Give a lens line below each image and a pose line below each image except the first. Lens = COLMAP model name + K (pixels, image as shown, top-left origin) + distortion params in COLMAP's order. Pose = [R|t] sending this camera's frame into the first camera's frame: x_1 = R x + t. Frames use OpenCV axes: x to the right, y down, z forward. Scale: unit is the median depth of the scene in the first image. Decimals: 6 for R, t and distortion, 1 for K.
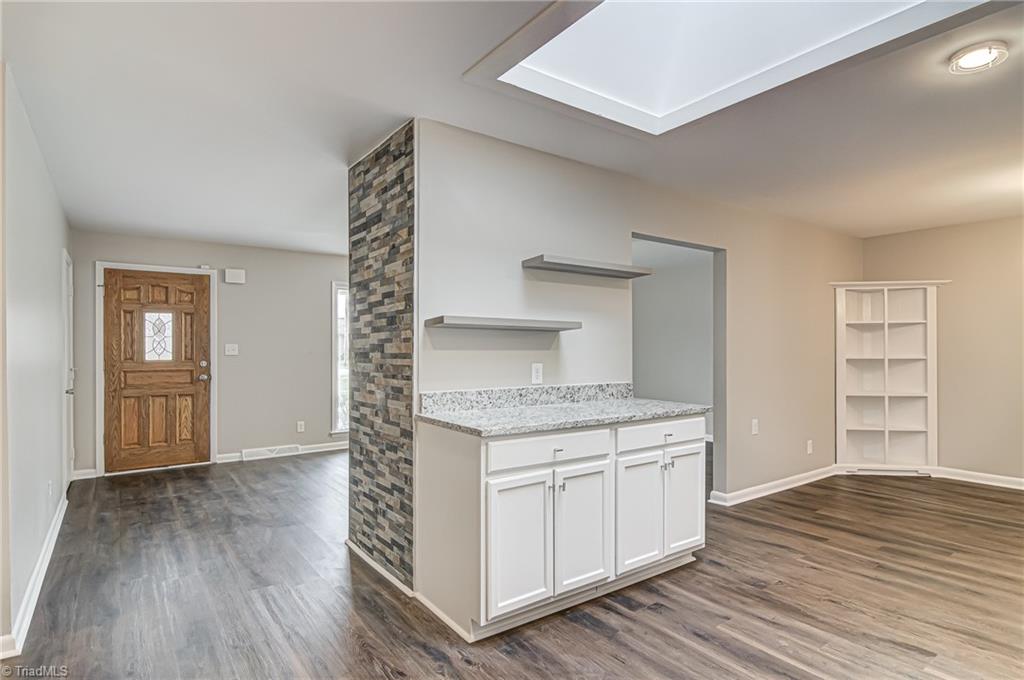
lens RADIAL K [[540.8, 0, 517.3], [0, 540.8, 351.1], [0, 0, 1]] dist [0.005410, -0.000726]
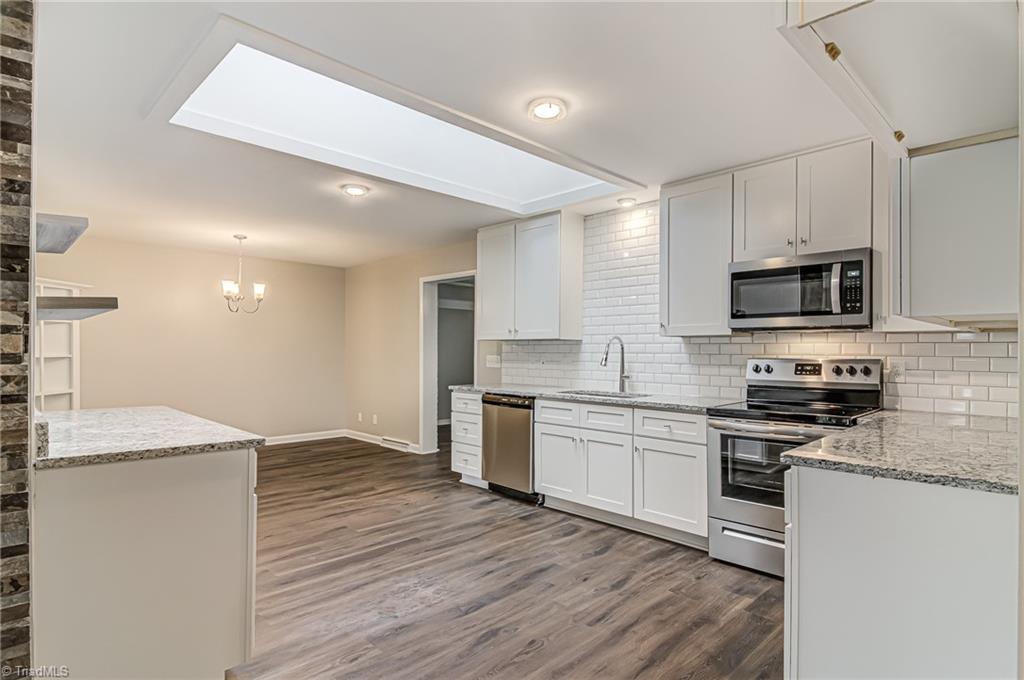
lens RADIAL K [[540.8, 0, 517.3], [0, 540.8, 351.1], [0, 0, 1]] dist [0.005410, -0.000726]
pose [[-0.153754, 0.001310, 0.988108, -0.413958], [-0.004550, 0.999988, -0.002034, 0.000439], [-0.988099, -0.004809, -0.153746, 0.292163]]
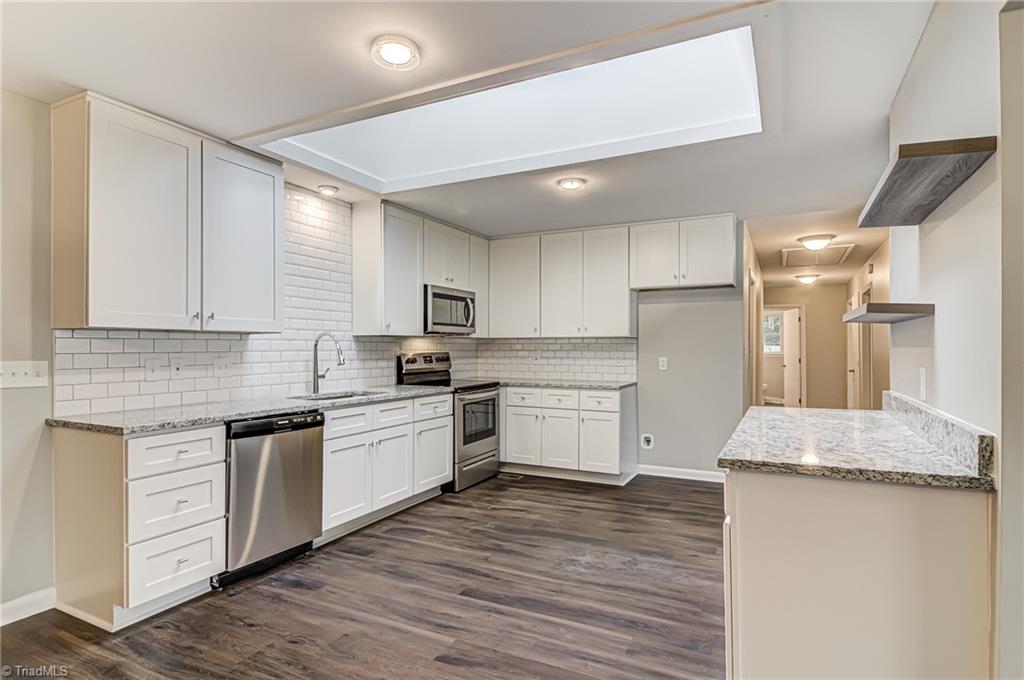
lens RADIAL K [[533.9, 0, 523.6], [0, 533.9, 344.7], [0, 0, 1]] dist [0.004244, 0.000070]
pose [[-0.884003, 0.002451, -0.467476, 0.436455], [0.005088, 0.999977, -0.004379, -0.002423], [0.467454, -0.006249, -0.883995, 0.780584]]
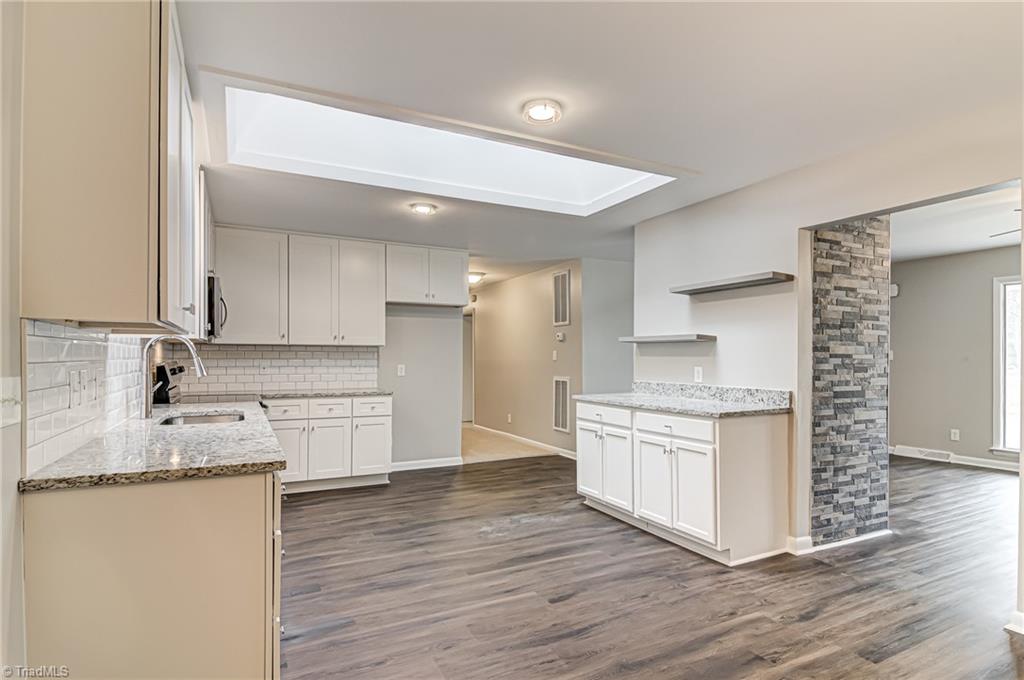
lens RADIAL K [[540.8, 0, 517.3], [0, 540.8, 351.1], [0, 0, 1]] dist [0.005410, -0.000726]
pose [[-0.152581, -0.006476, -0.988270, 0.811310], [-0.001087, 0.999979, -0.006385, -0.003683], [0.988290, 0.000100, -0.152584, 0.447992]]
